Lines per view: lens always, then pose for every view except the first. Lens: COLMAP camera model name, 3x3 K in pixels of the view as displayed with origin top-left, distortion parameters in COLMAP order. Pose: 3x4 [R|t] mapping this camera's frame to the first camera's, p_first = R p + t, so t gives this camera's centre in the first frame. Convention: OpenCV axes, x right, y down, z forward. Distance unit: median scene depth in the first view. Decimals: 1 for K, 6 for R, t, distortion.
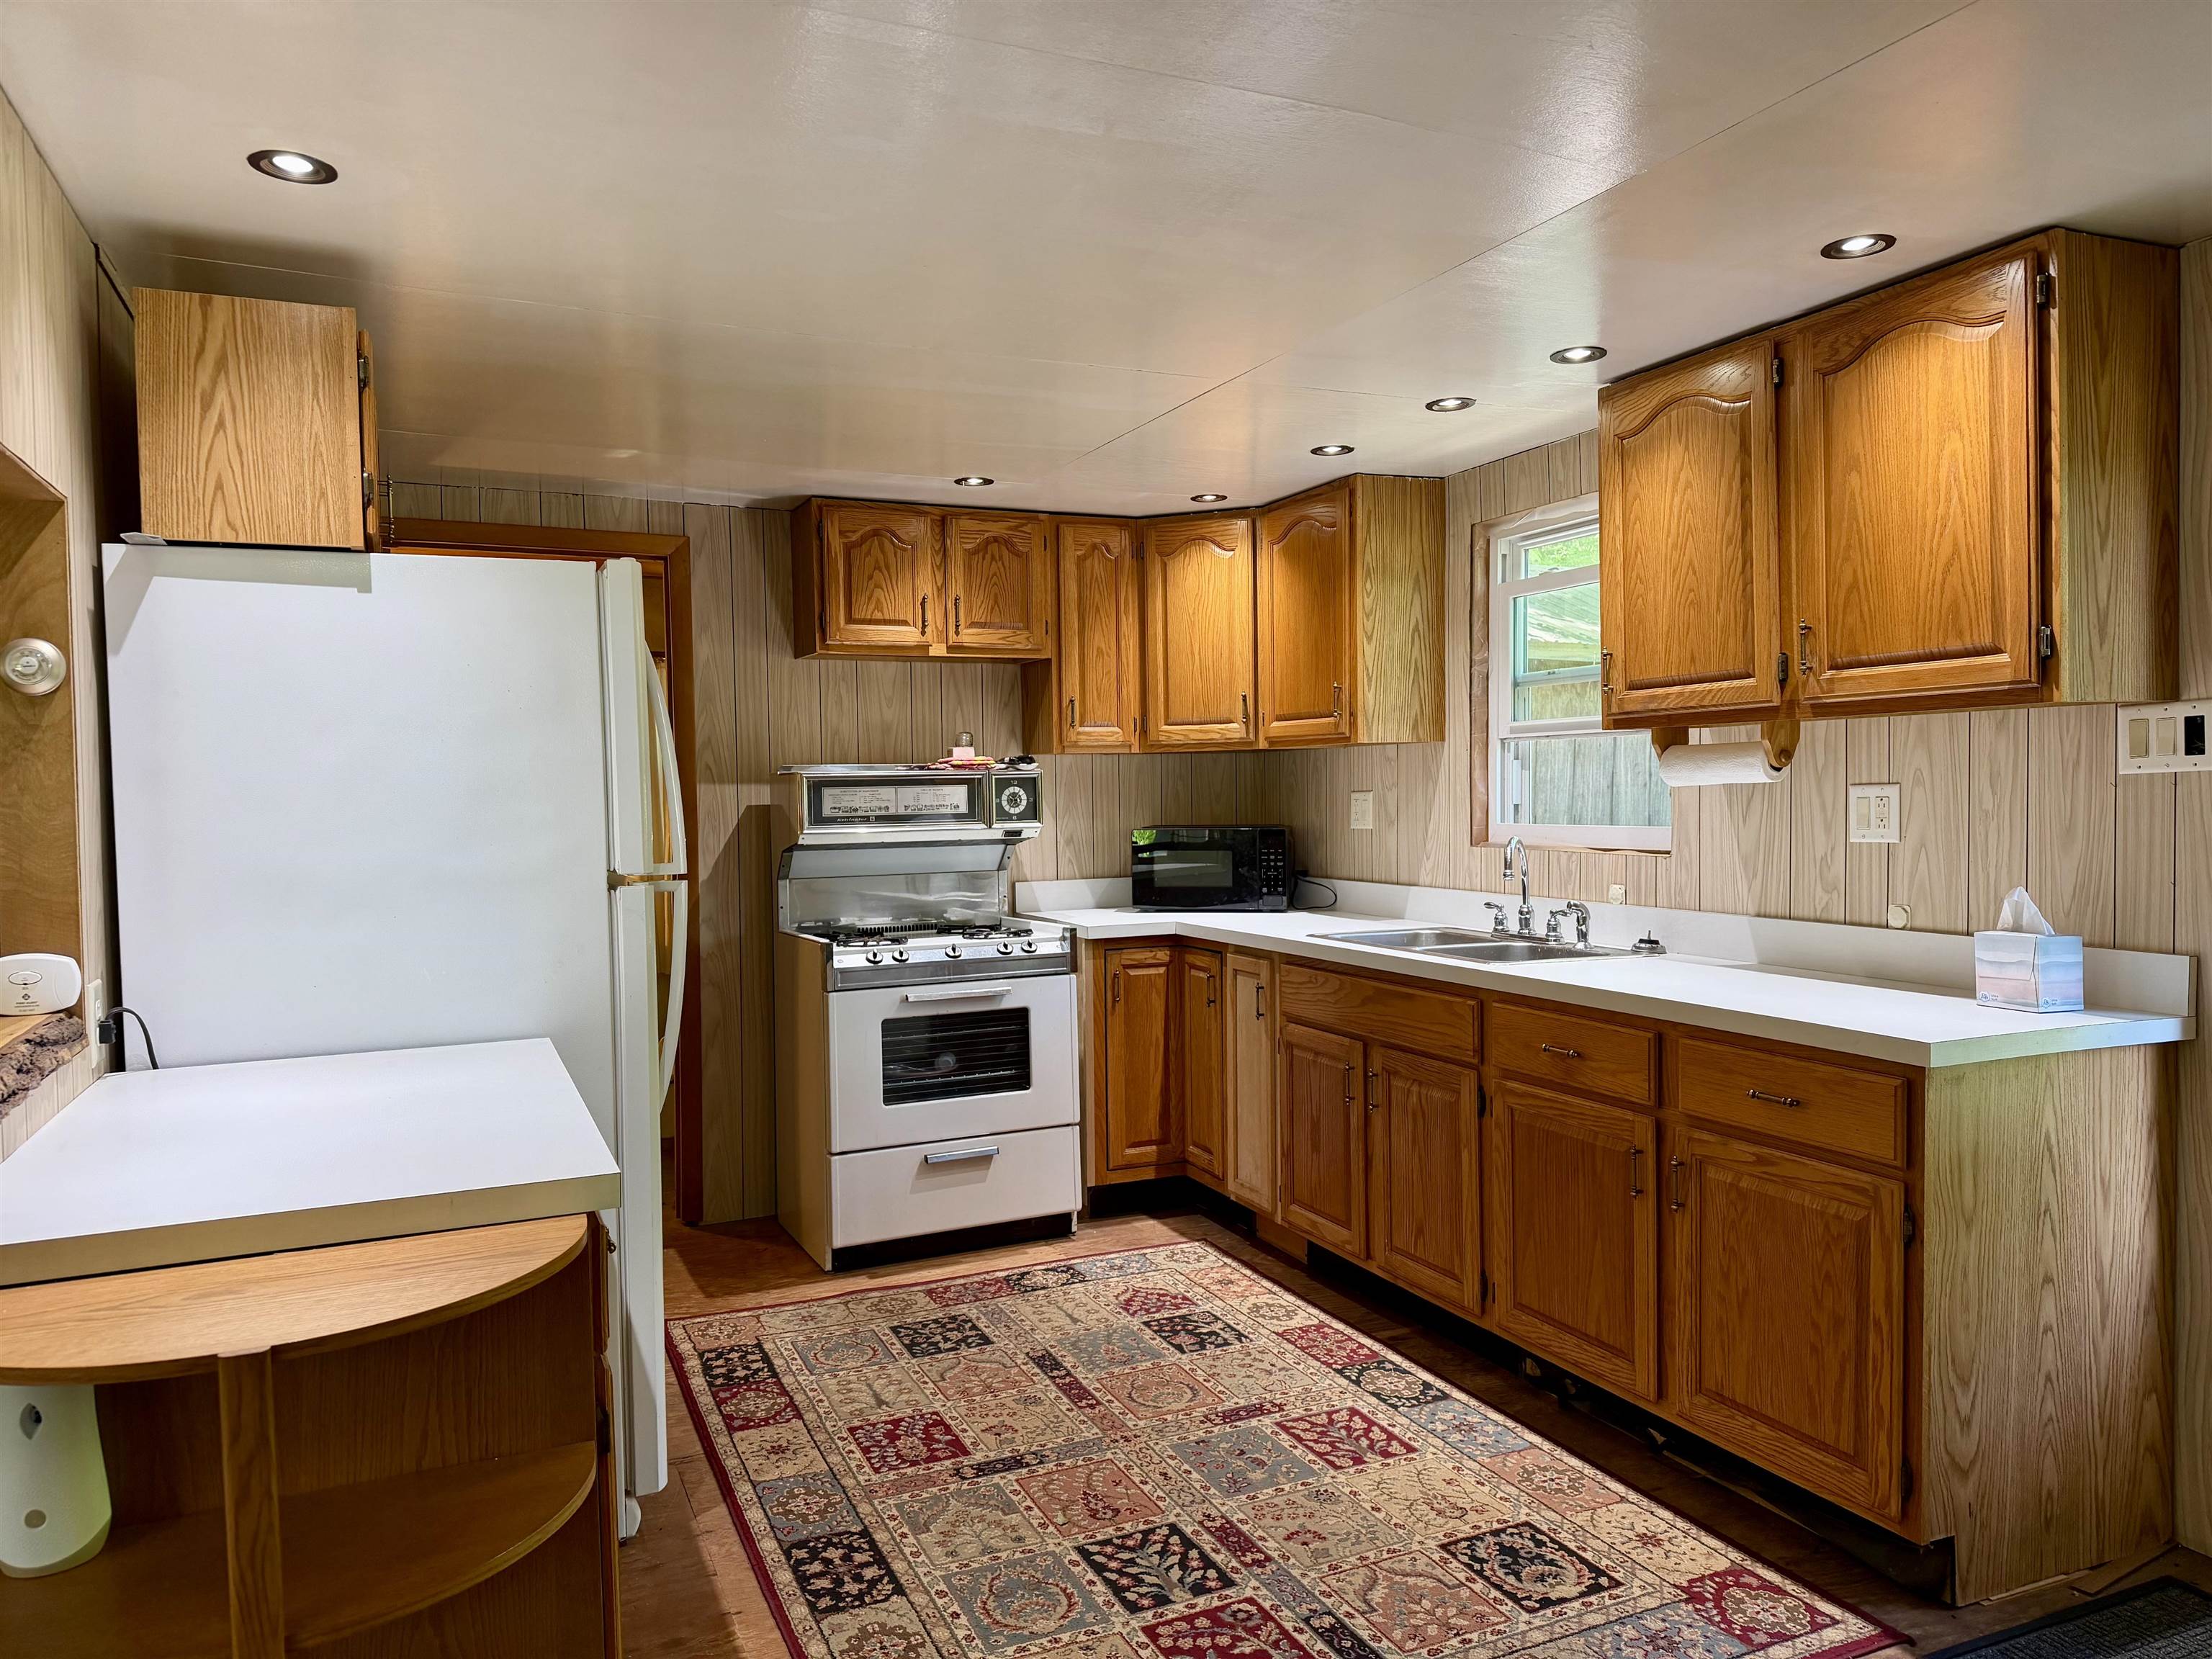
lens RADIAL K [[1548.6, 0, 1114.0], [0, 1548.6, 828.9], [0, 0, 1]] dist [0.088295, -0.109166]
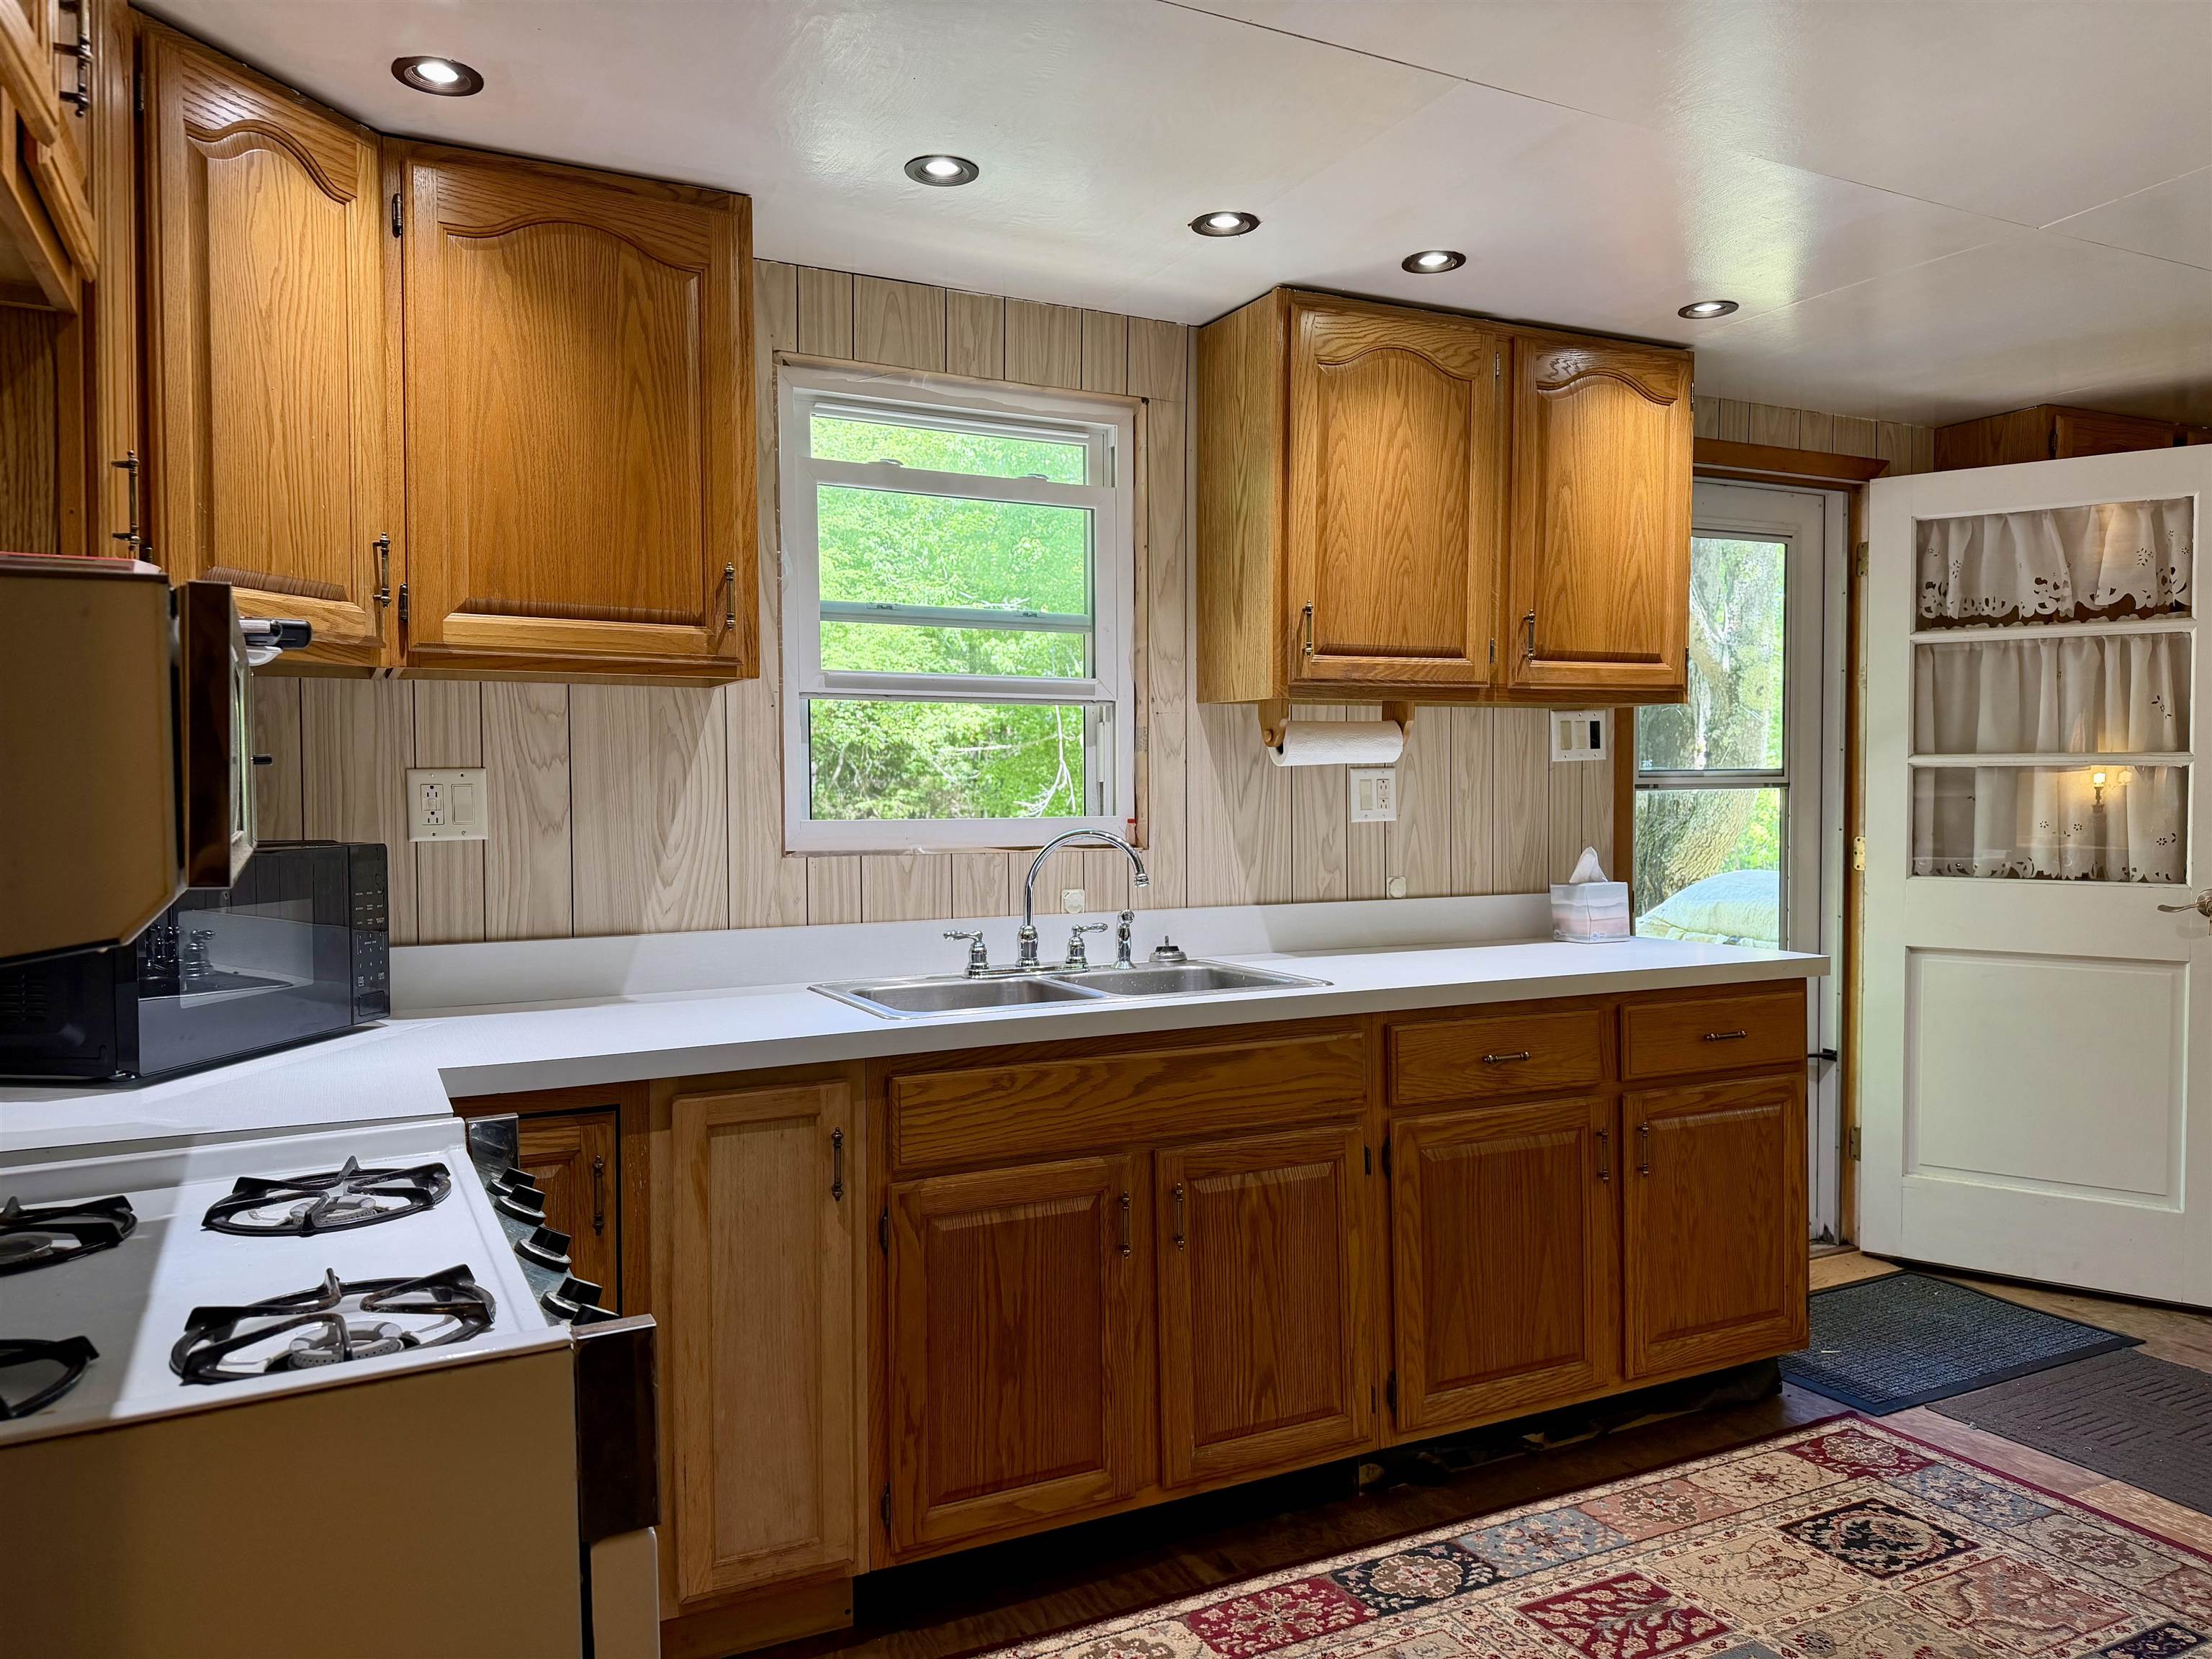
lens RADIAL K [[1548.6, 0, 1120.4], [0, 1548.6, 835.2], [0, 0, 1]] dist [0.088295, -0.109166]
pose [[-0.047618, -0.014912, 0.998754, -0.578705], [0.033730, 0.999294, 0.016528, -0.005489], [-0.998296, 0.034475, -0.047082, 1.247418]]
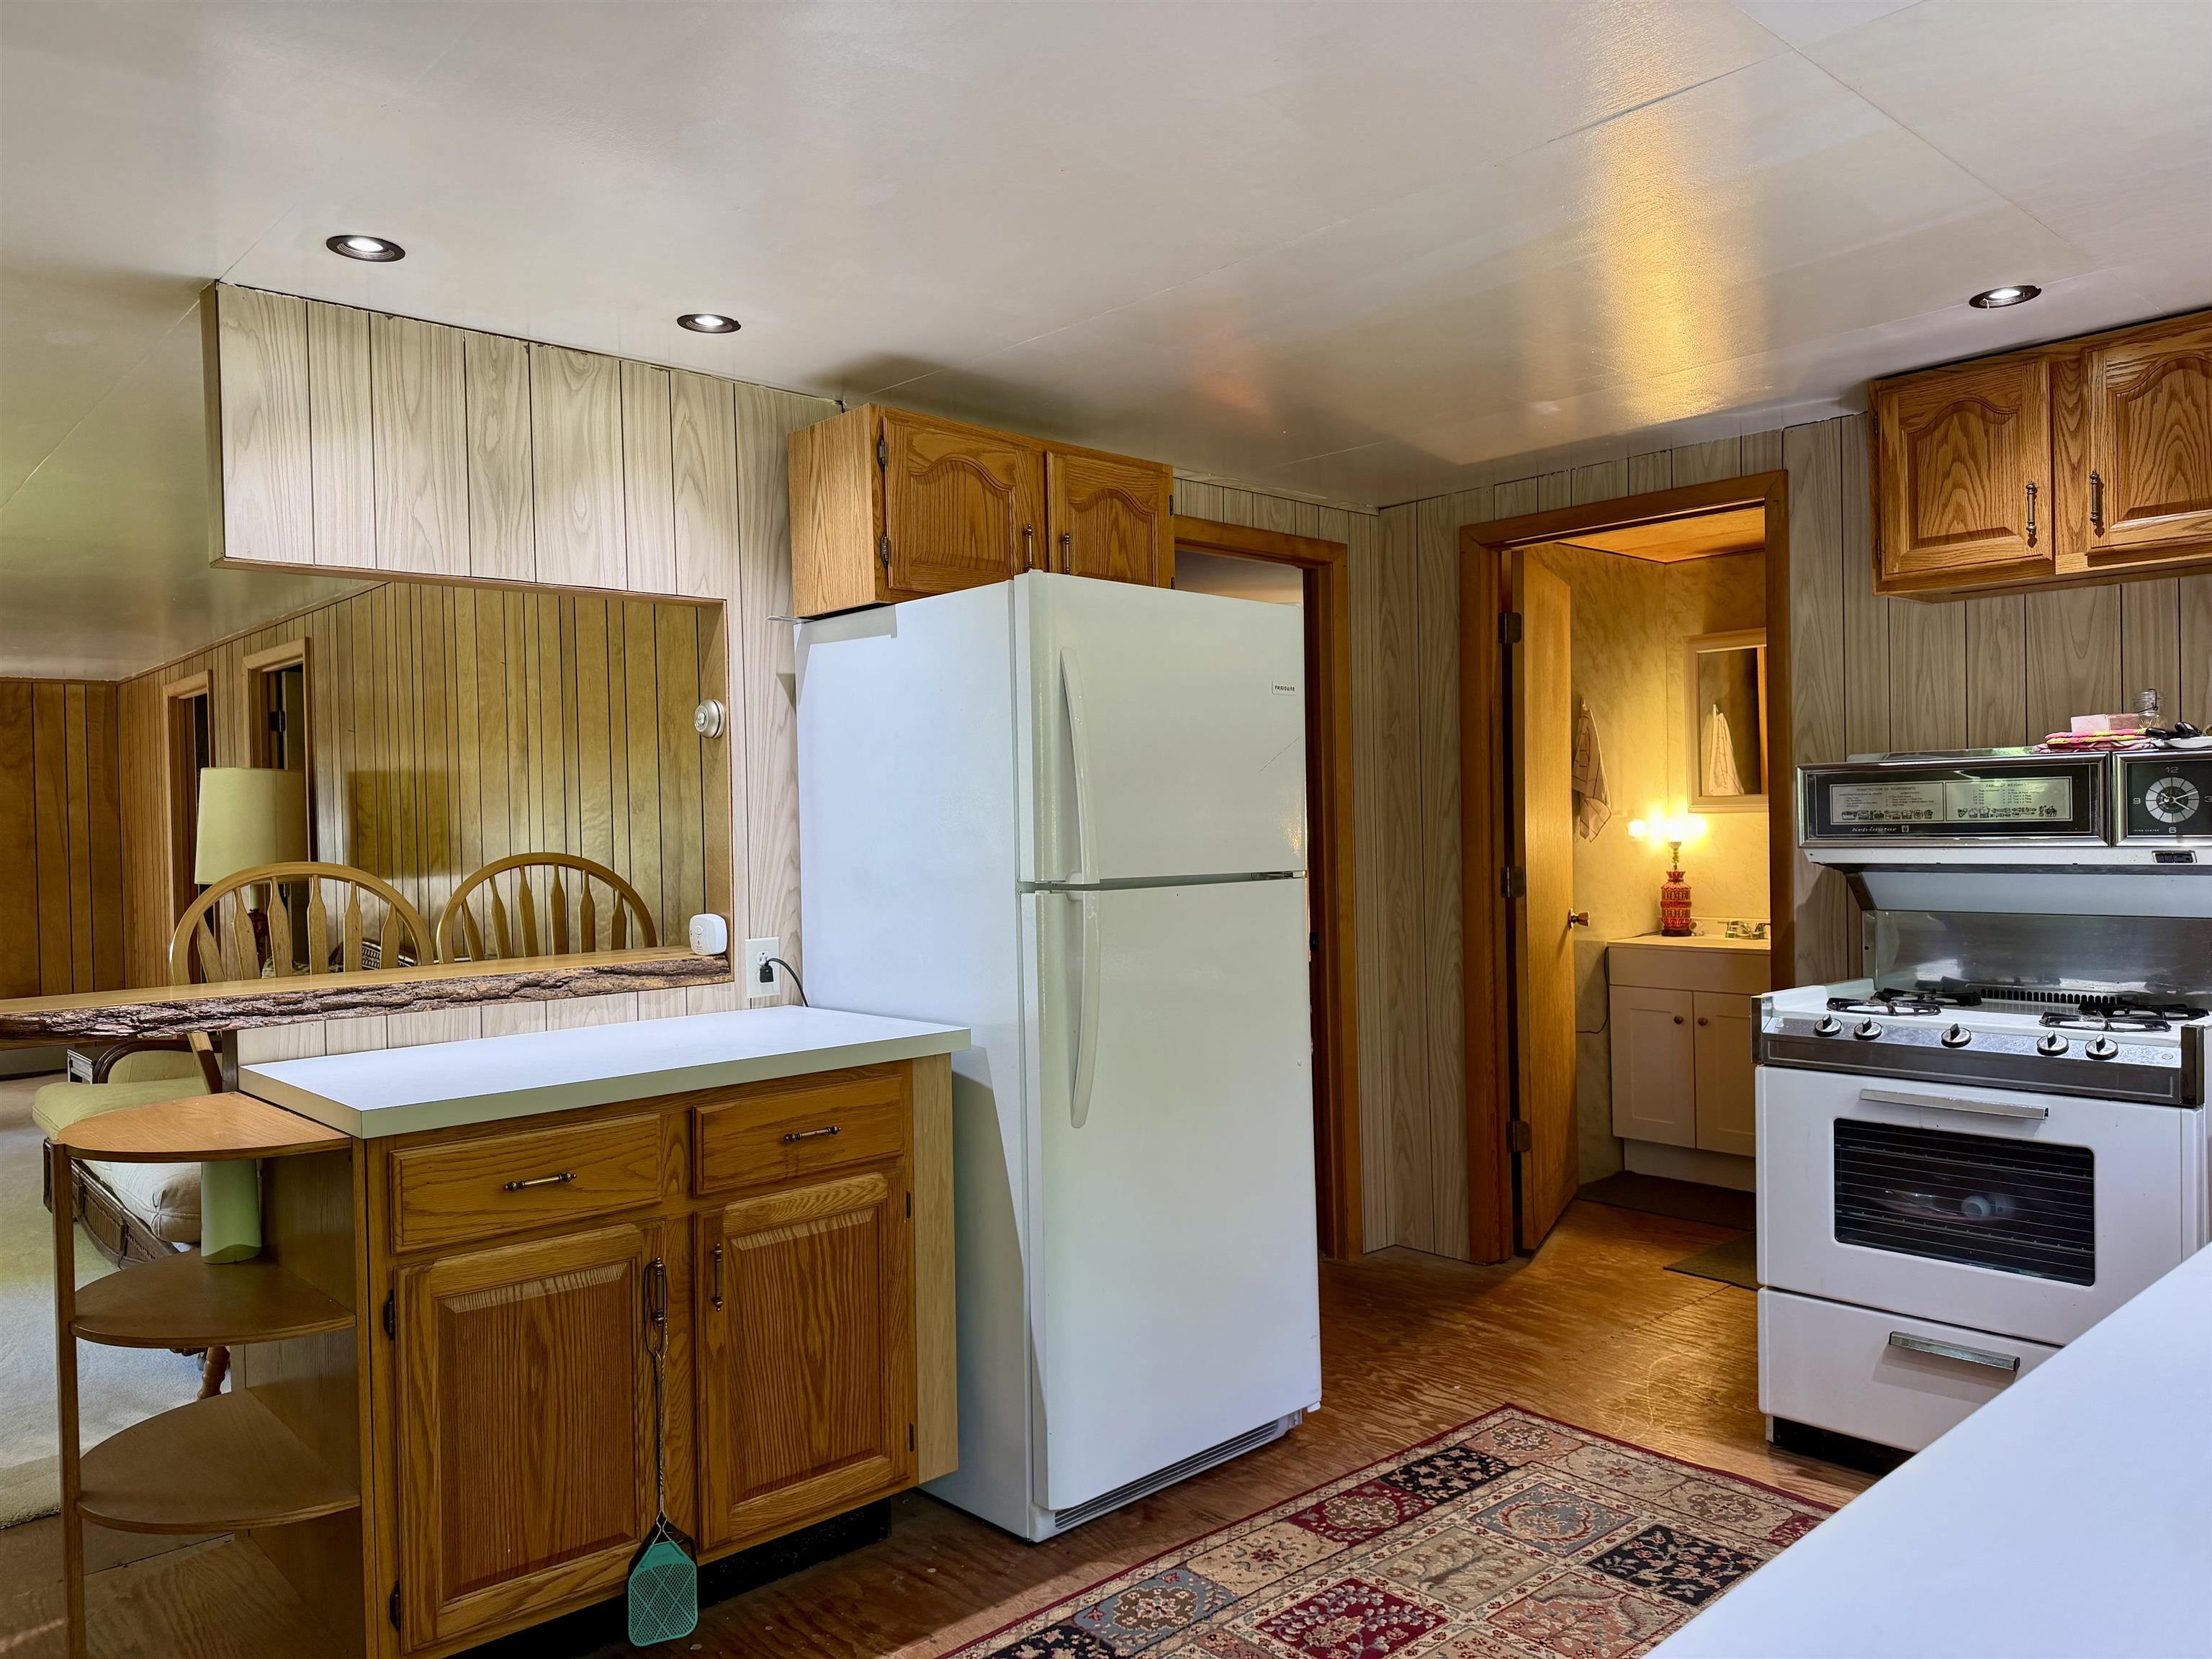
lens RADIAL K [[1548.6, 0, 1088.4], [0, 1548.6, 840.5], [0, 0, 1]] dist [0.088295, -0.109166]
pose [[0.304404, 0.019362, -0.952346, 0.568689], [-0.010425, 0.999801, 0.016995, -0.013485], [0.952486, 0.004755, 0.304545, 0.630797]]
